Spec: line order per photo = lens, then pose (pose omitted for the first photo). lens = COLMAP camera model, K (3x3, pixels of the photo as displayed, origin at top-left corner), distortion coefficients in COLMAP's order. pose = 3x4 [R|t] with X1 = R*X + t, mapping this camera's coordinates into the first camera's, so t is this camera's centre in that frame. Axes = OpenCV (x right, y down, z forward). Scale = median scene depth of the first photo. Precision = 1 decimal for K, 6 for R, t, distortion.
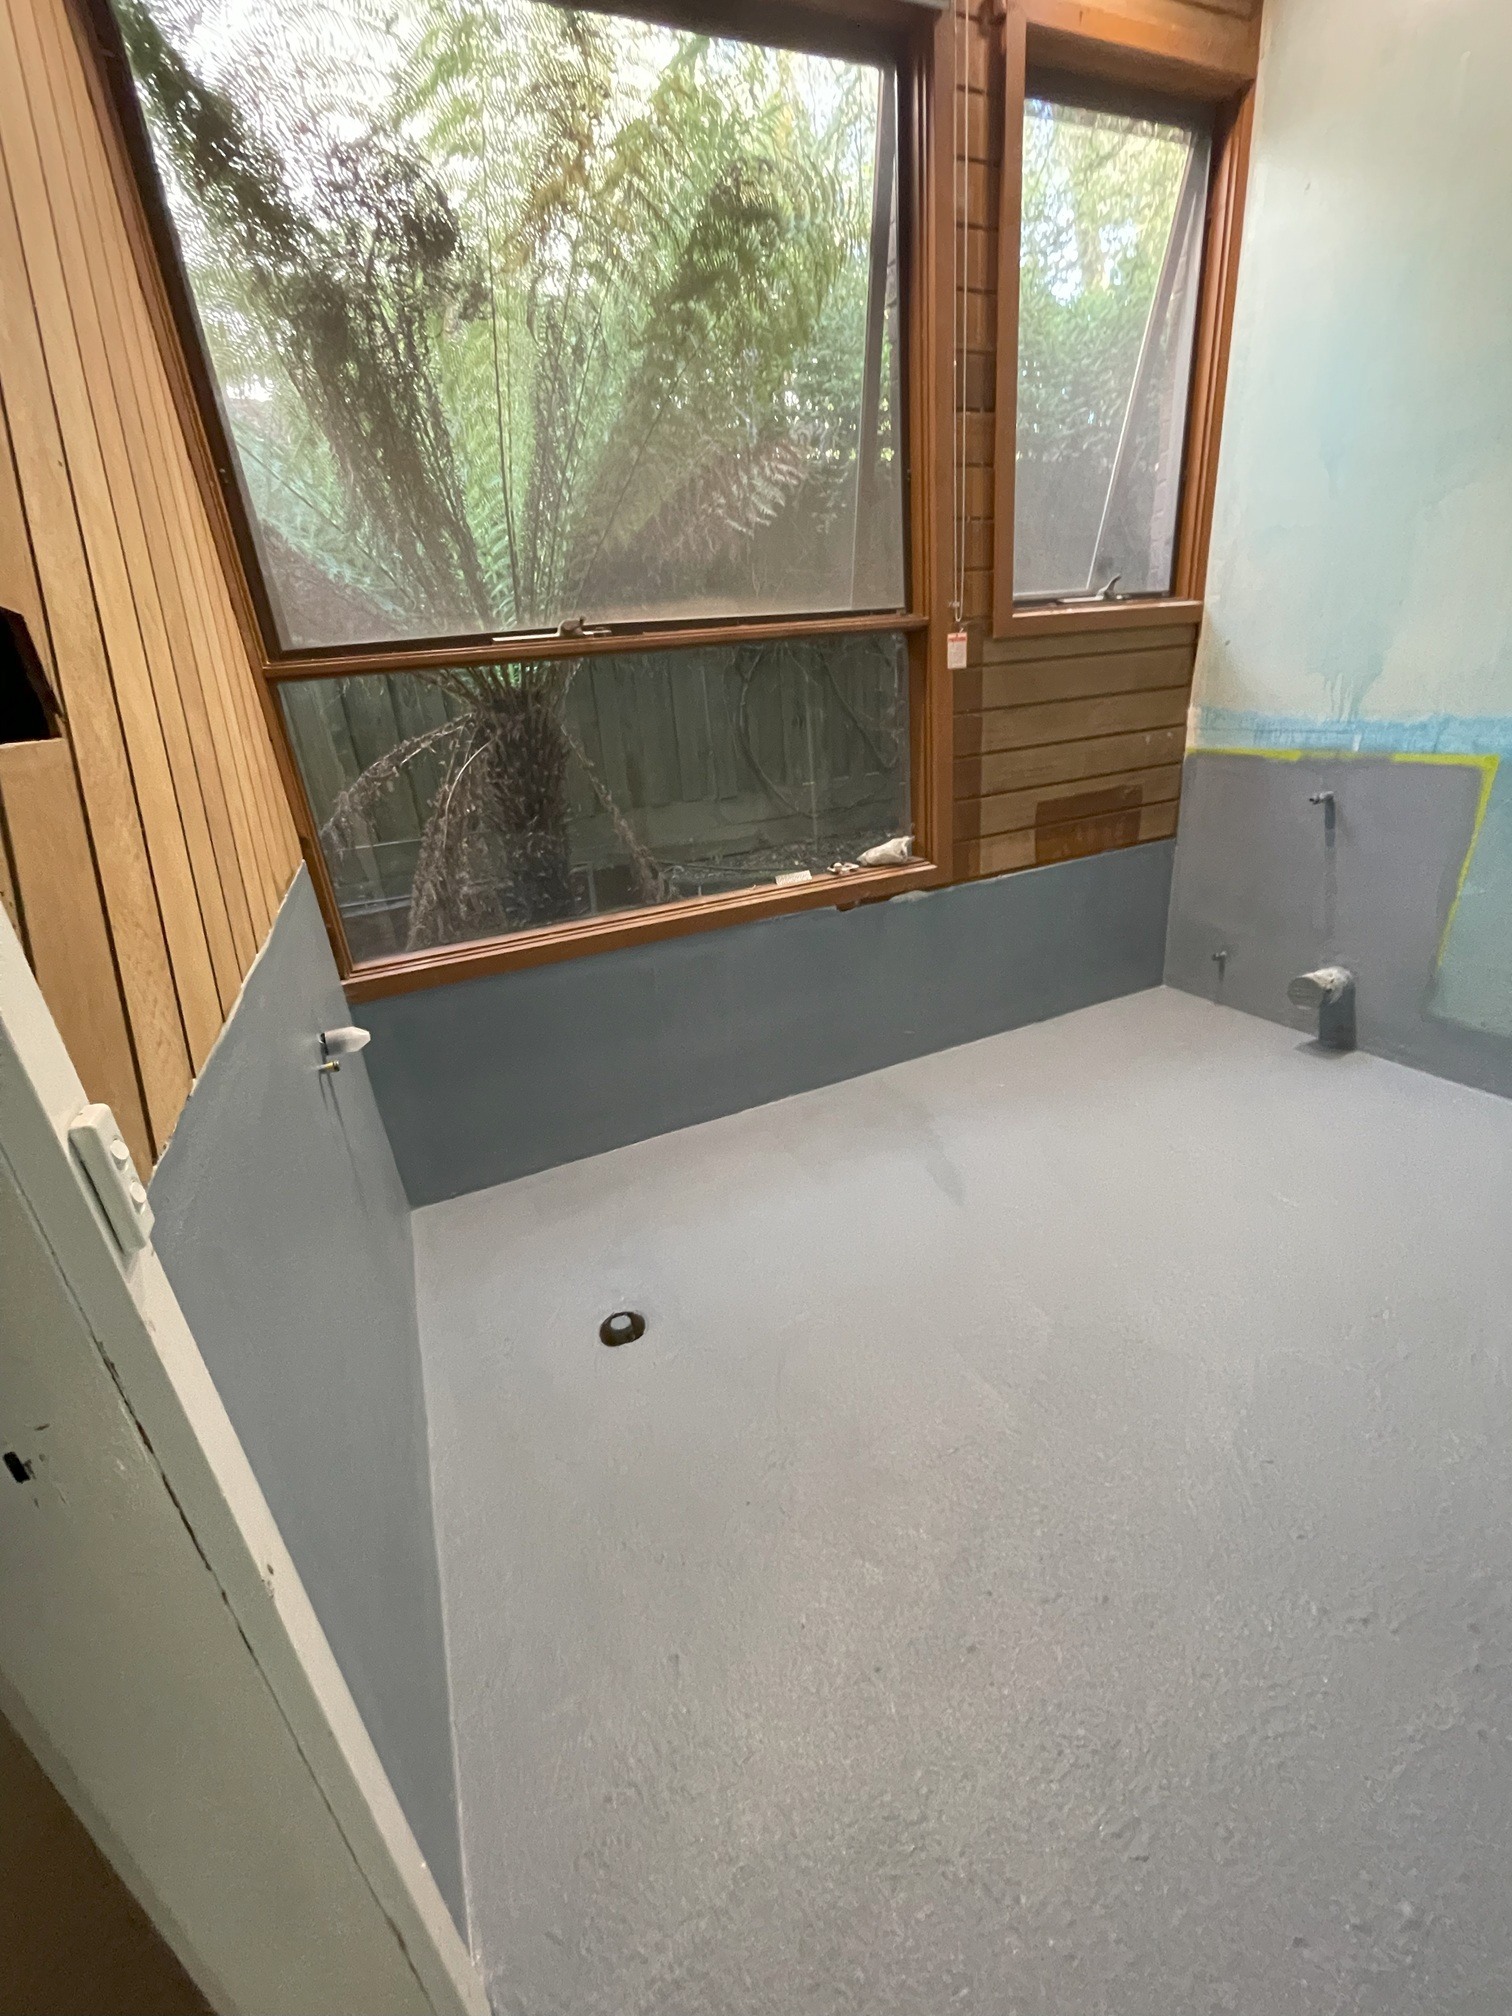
lens RADIAL K [[812.8, 0, 748.8], [0, 812.8, 1004.5], [0, 0, 1]] dist [-0.005348, 0.000174]
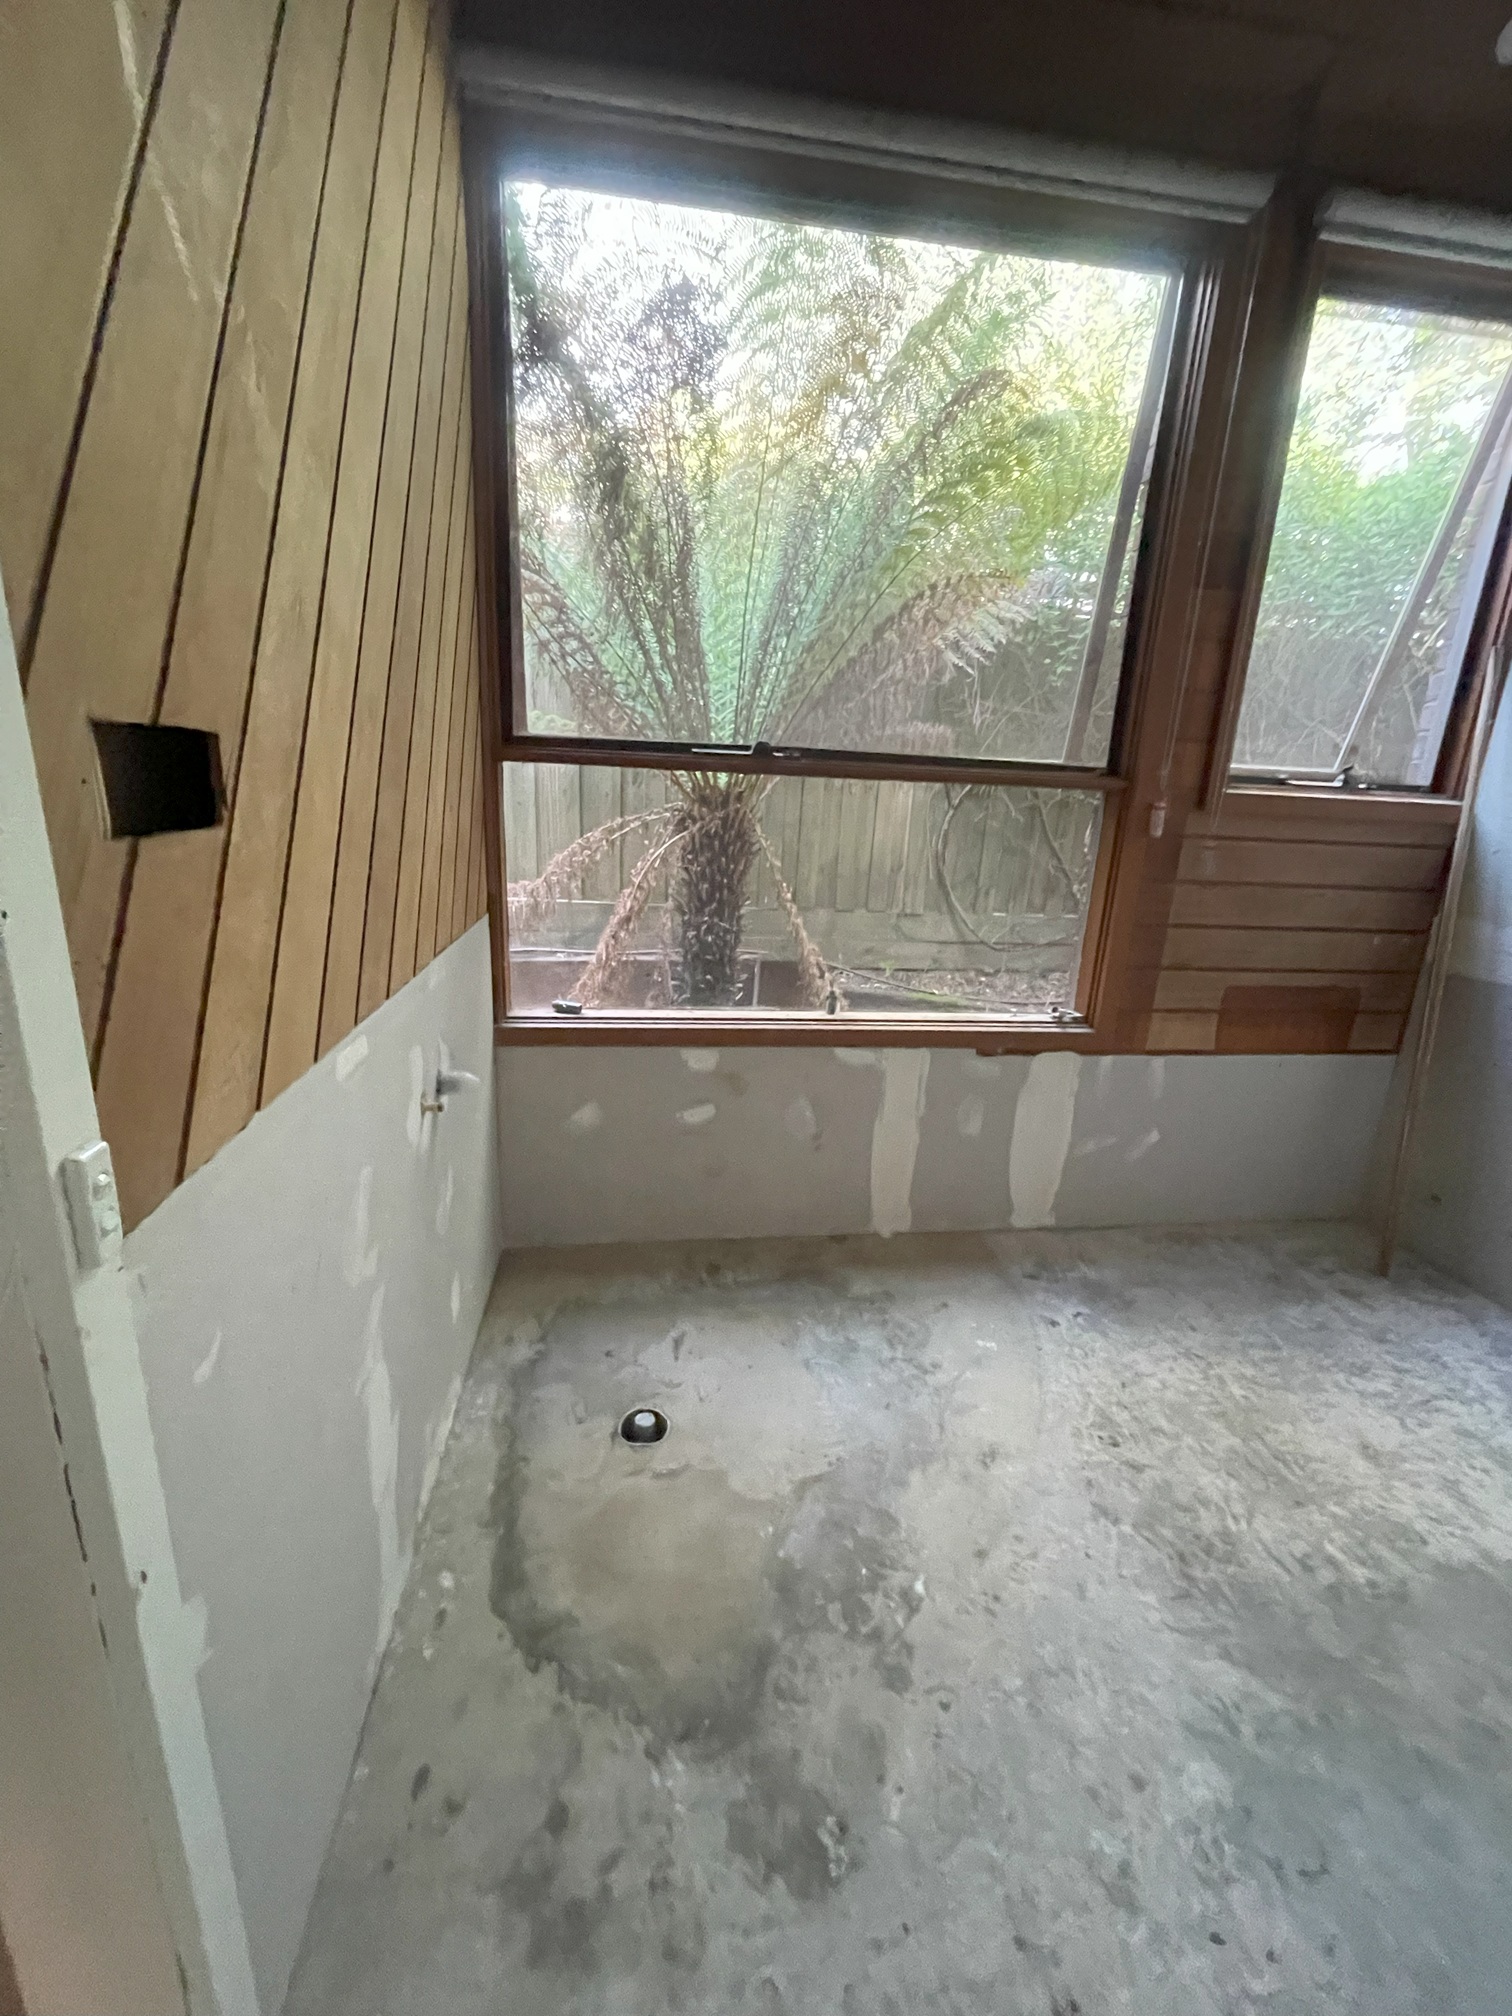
lens RADIAL K [[812.5, 0, 750.2], [0, 812.5, 996.3], [0, 0, 1]] dist [-0.002504, 0.000095]
pose [[0.948973, 0.201777, -0.242354, 0.072121], [-0.227742, 0.970084, -0.084093, -0.039817], [0.218136, 0.134996, 0.966537, 0.000091]]
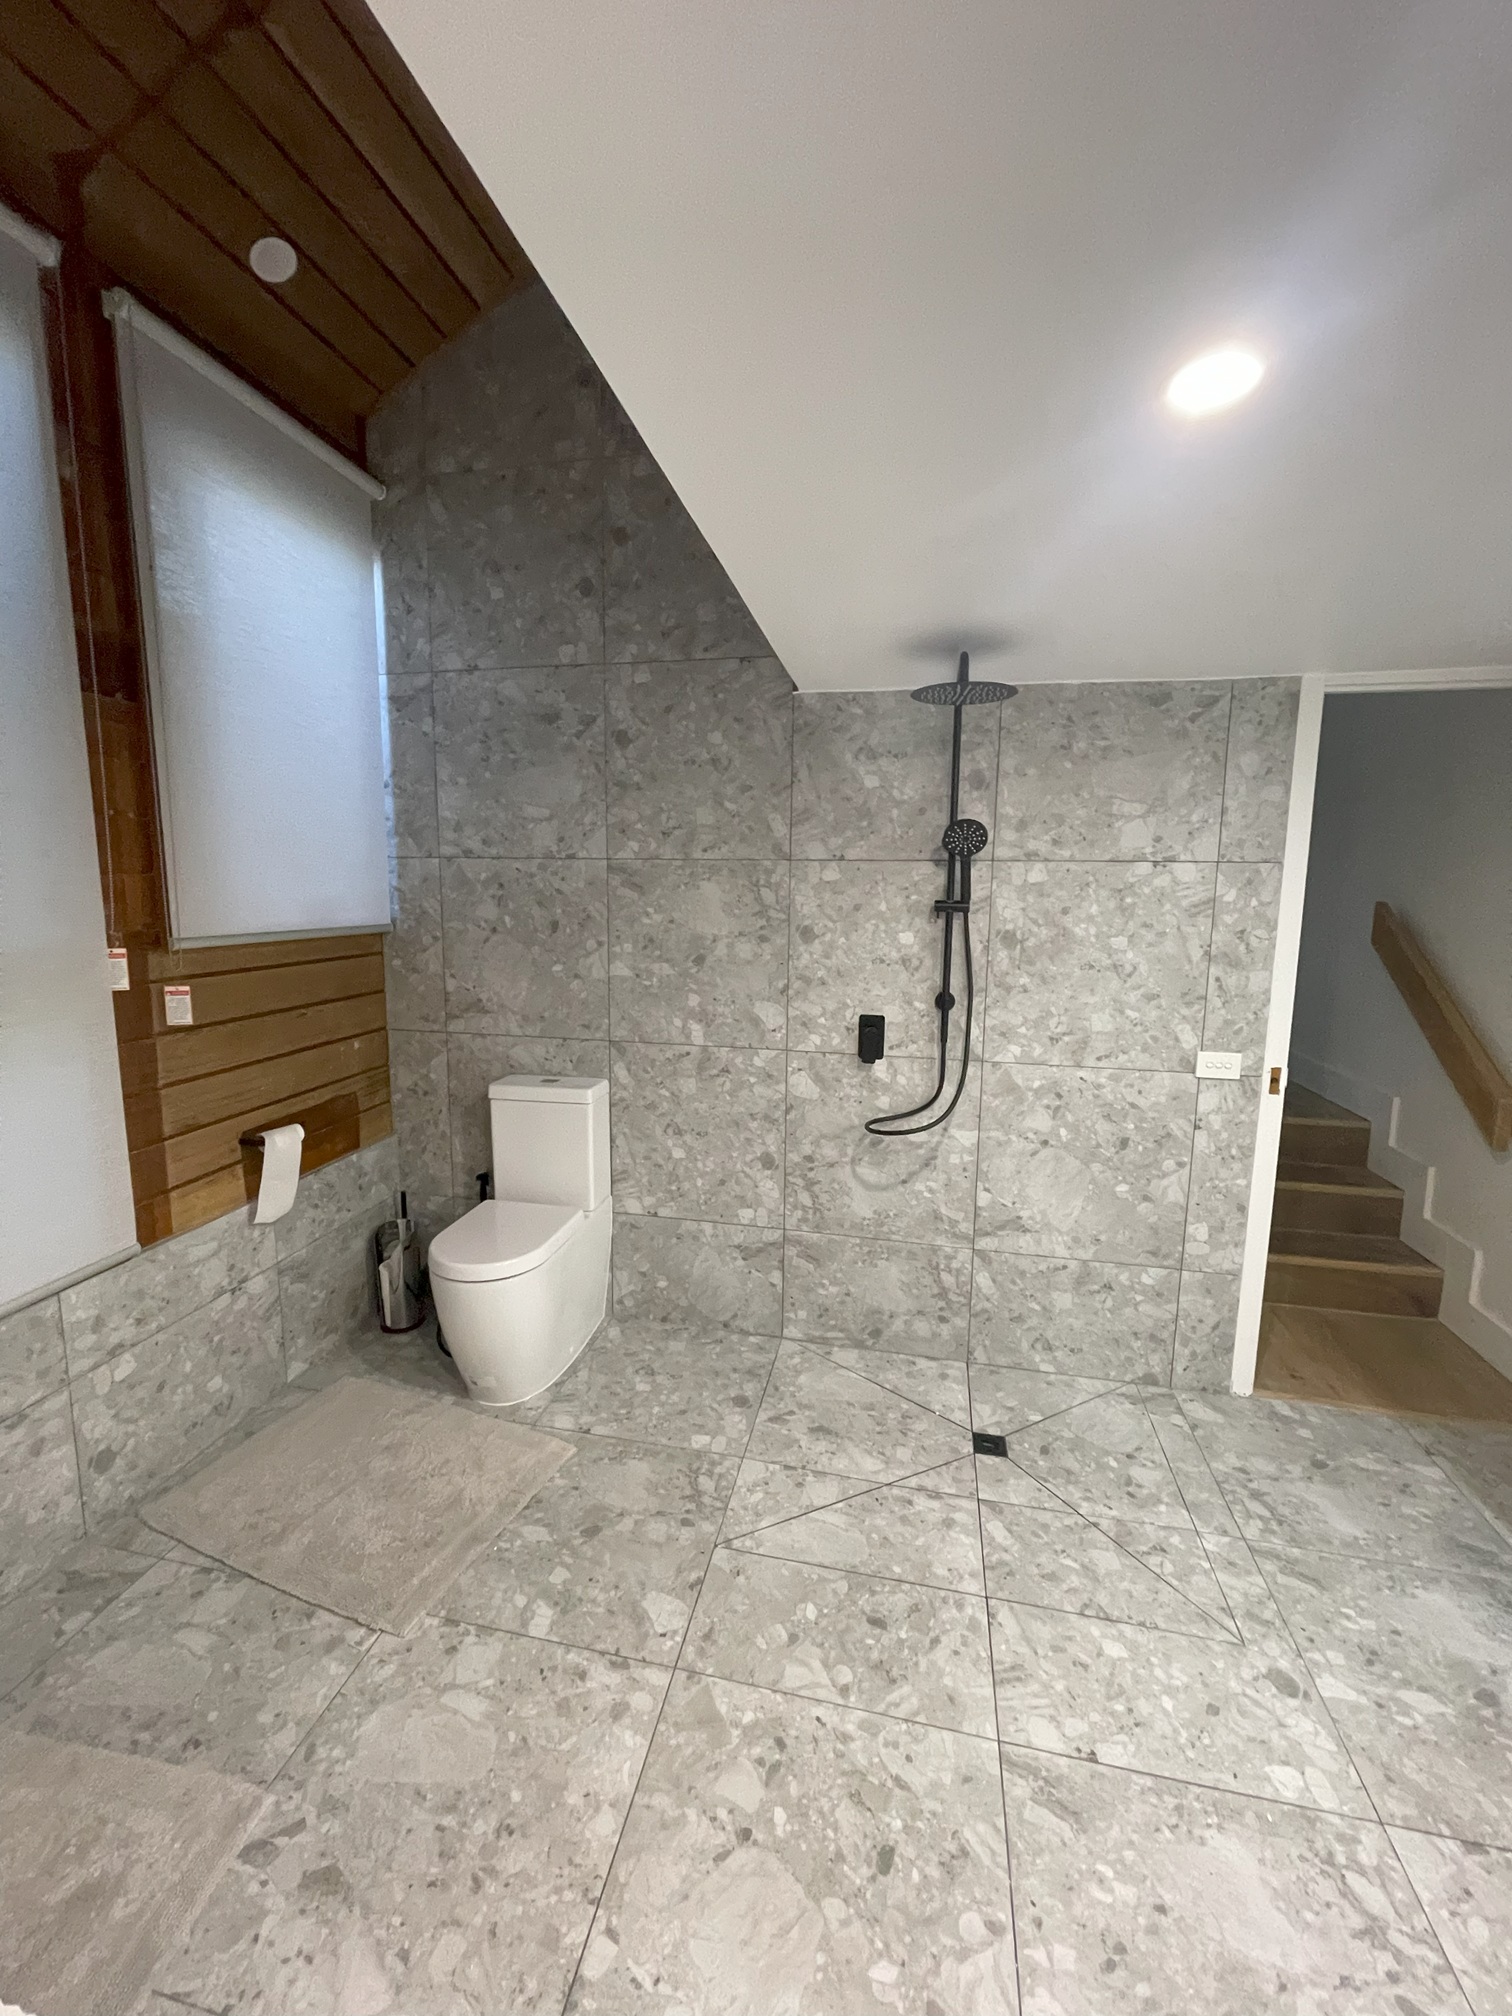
lens RADIAL K [[812.5, 0, 750.2], [0, 812.5, 996.3], [0, 0, 1]] dist [-0.002504, 0.000095]
pose [[0.581577, -0.014376, 0.813364, -0.013280], [0.239299, 0.958630, -0.154161, -0.135535], [-0.777499, 0.284294, 0.560957, 0.102953]]
